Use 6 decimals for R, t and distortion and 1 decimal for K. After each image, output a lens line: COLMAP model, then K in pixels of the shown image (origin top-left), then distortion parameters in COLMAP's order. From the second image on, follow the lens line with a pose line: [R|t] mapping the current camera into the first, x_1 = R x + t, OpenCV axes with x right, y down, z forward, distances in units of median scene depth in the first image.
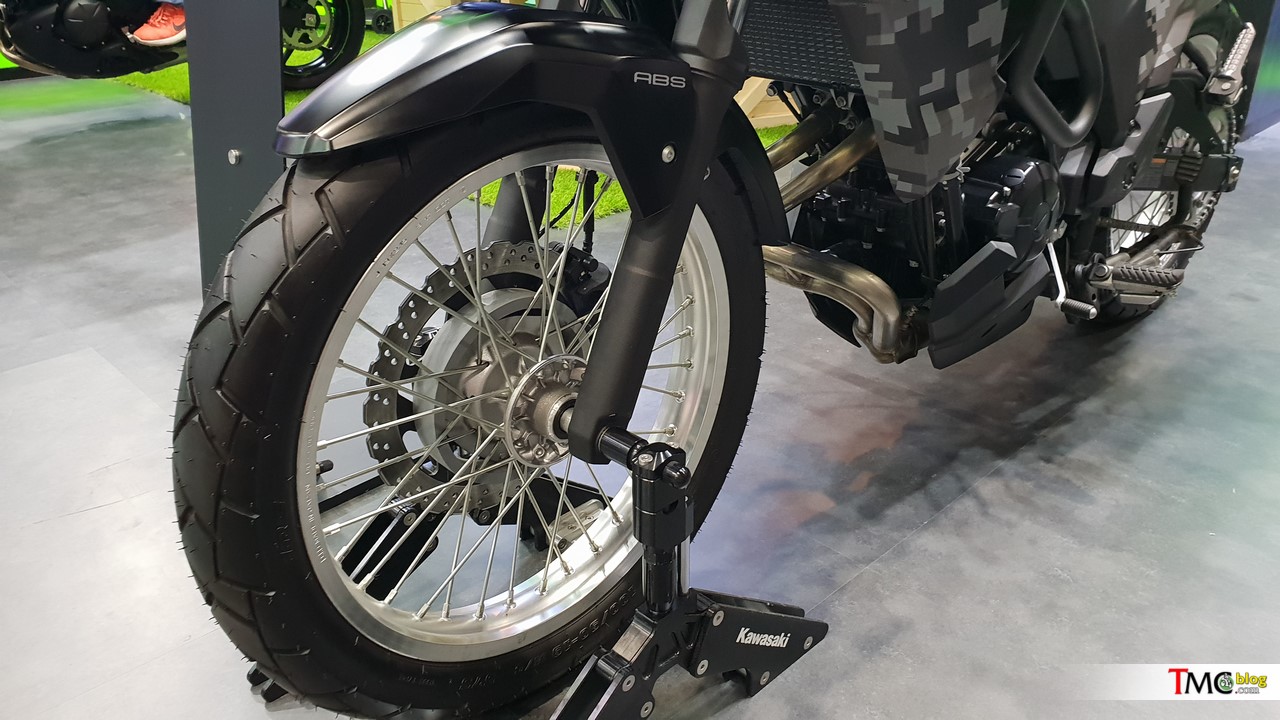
lens RADIAL K [[1042.4, 0, 652.0], [0, 1042.4, 334.1], [0, 0, 1]] dist [0.051355, 0.000815]
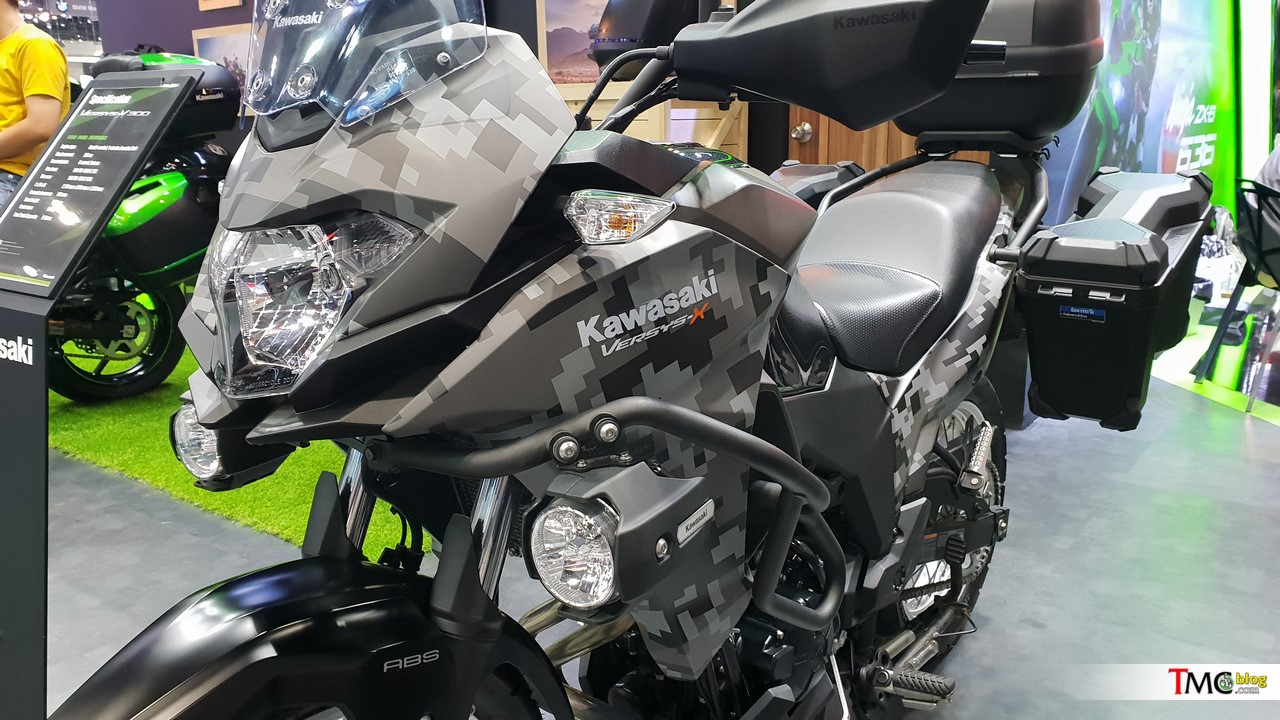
lens RADIAL K [[1042.4, 0, 636.5], [0, 1042.4, 356.2], [0, 0, 1]] dist [0.051355, 0.000815]
pose [[0.991307, -0.034857, 0.126867, 0.060785], [0.057783, 0.981637, -0.181795, -0.192087], [-0.118200, 0.187545, 0.975118, -0.049500]]
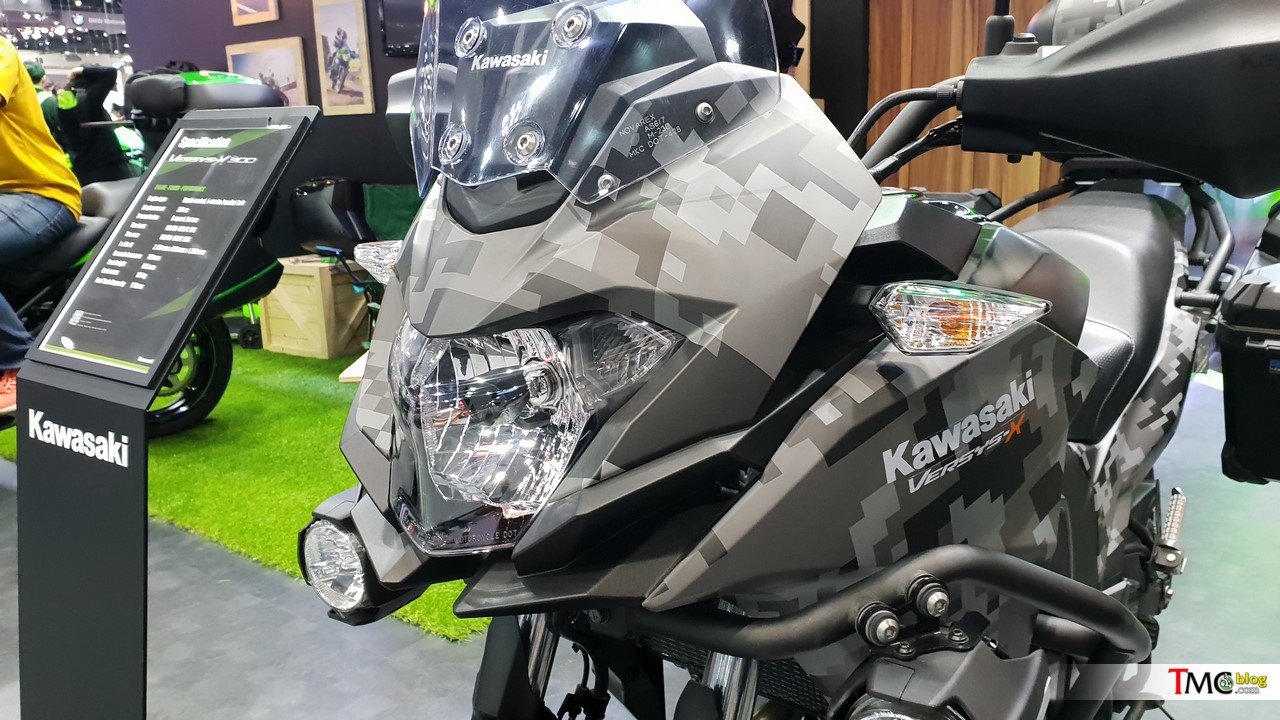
lens RADIAL K [[1042.4, 0, 672.1], [0, 1042.4, 358.3], [0, 0, 1]] dist [0.051355, 0.000815]
pose [[0.989090, -0.044727, 0.140357, -0.042757], [0.070823, 0.979831, -0.186854, -0.276985], [-0.129169, 0.194756, 0.972309, 0.083583]]
